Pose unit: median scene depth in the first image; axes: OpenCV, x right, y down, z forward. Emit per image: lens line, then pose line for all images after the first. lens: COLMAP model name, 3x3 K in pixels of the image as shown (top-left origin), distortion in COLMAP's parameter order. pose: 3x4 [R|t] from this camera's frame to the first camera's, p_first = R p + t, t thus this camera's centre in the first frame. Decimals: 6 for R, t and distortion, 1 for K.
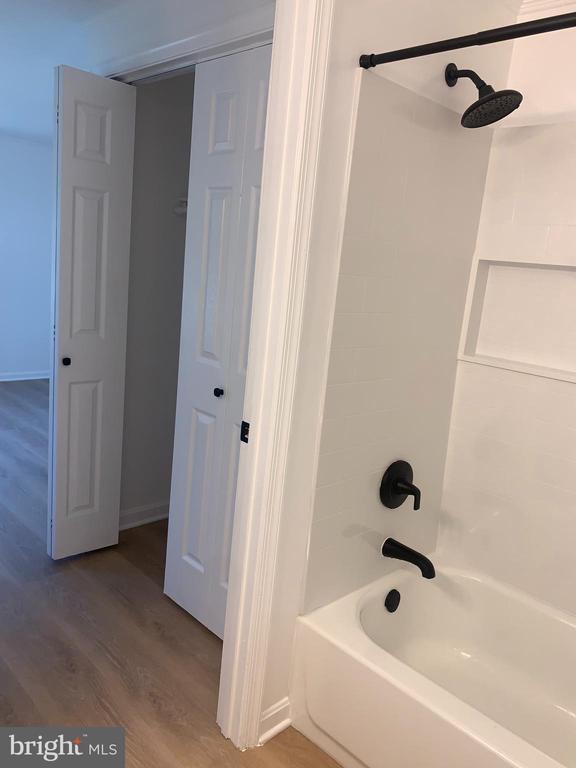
lens RADIAL K [[585.8, 0, 288.0], [0, 585.8, 384.0], [0, 0, 1]] dist [0.004284, -0.003872]
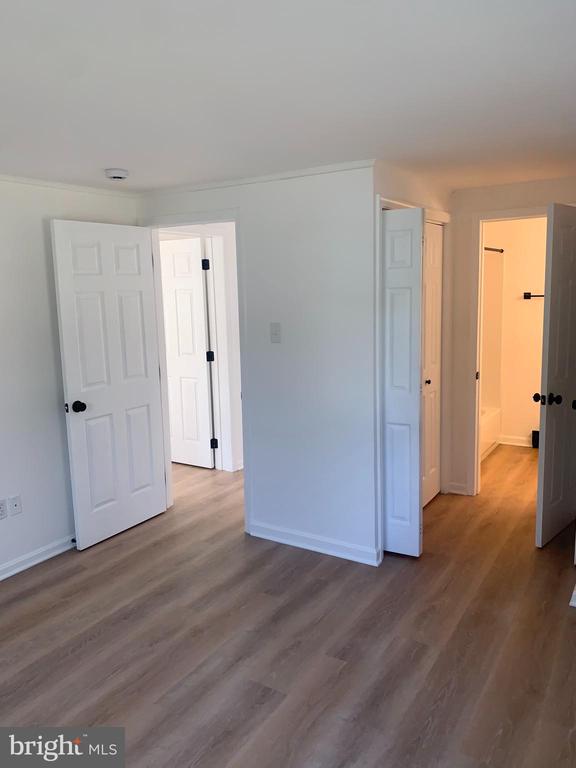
lens RADIAL K [[585.8, 0, 288.0], [0, 585.8, 384.0], [0, 0, 1]] dist [0.004284, -0.003872]
pose [[-0.227118, -0.239379, 0.943989, -2.008833], [0.202341, 0.936568, 0.286179, -0.688402], [-0.952615, 0.256004, -0.164275, 1.874423]]
